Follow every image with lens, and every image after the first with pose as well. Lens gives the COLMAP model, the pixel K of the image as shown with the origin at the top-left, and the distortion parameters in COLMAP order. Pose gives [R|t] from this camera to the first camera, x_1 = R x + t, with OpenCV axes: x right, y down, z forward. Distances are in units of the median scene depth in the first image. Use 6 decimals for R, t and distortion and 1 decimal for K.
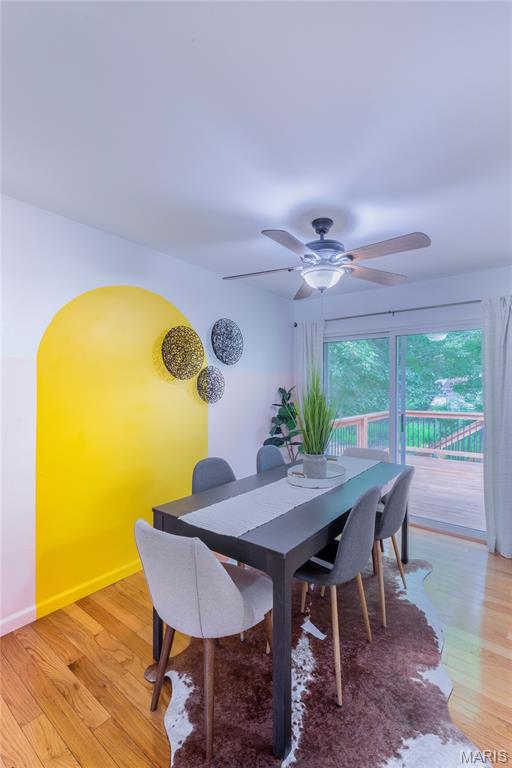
lens RADIAL K [[344.0, 0, 256.0], [0, 344.0, 384.0], [0, 0, 1]] dist [0.009674, -0.000232]
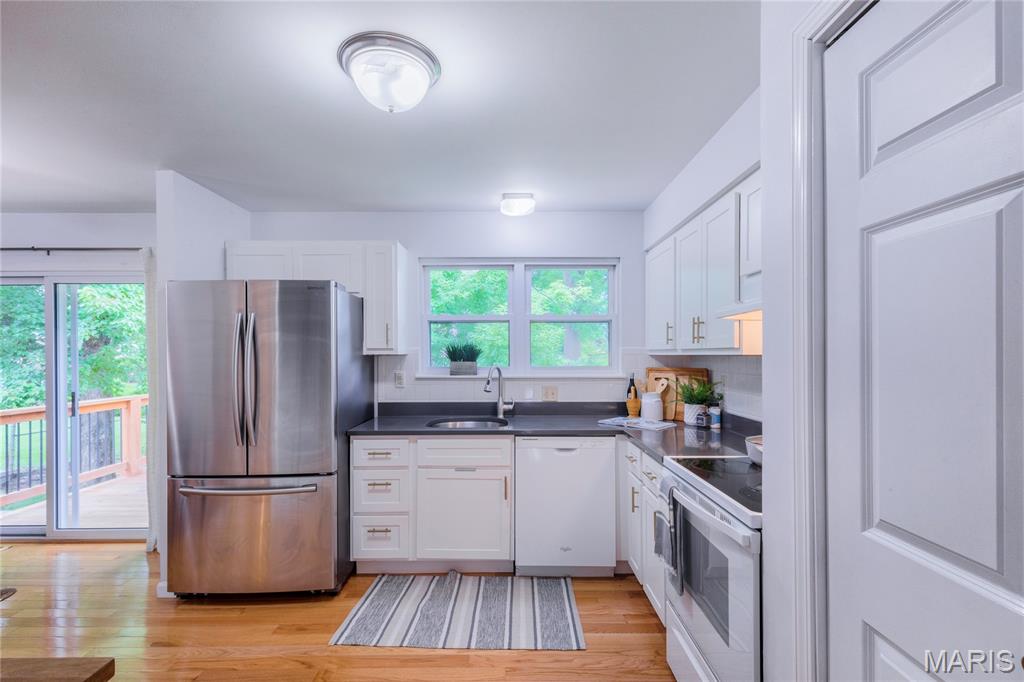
lens RADIAL K [[458.7, 0, 513.1], [0, 458.7, 352.8], [0, 0, 1]] dist [0.009674, -0.000232]
pose [[0.789708, -0.006546, 0.613448, 0.682803], [0.002583, 0.999970, 0.007347, 0.000450], [-0.613477, -0.004217, 0.789701, -0.418244]]
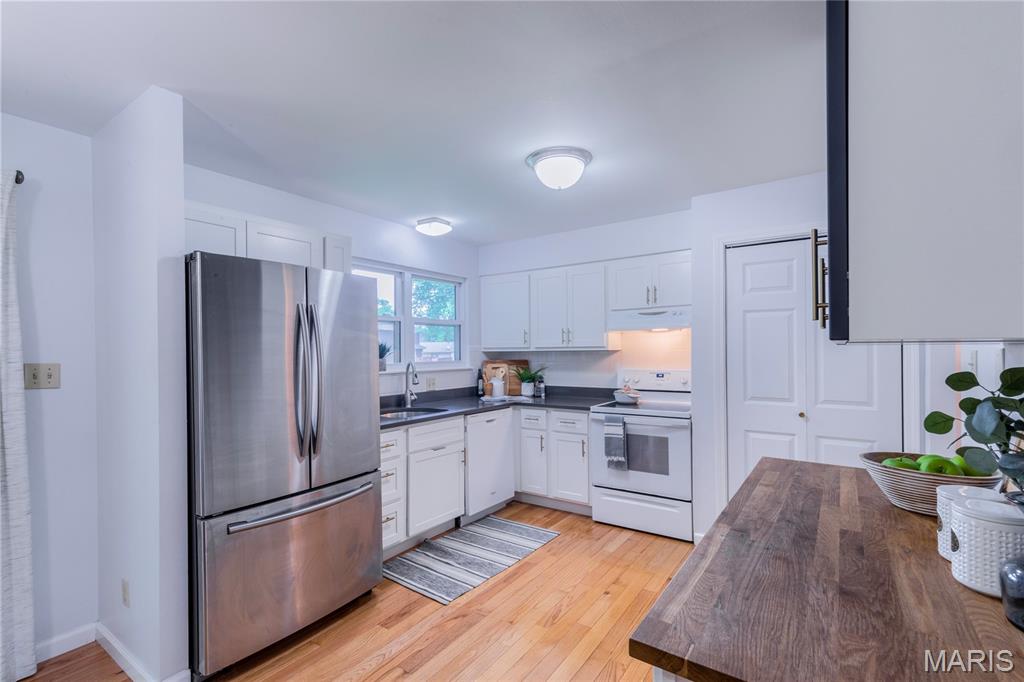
lens RADIAL K [[464.6, 0, 514.0], [0, 464.6, 347.0], [0, 0, 1]] dist [0.010523, -0.000633]
pose [[-0.054928, 0.002182, 0.998488, 0.028233], [0.001045, 0.999997, -0.002128, 0.002891], [-0.998490, 0.000926, -0.054930, 0.279230]]
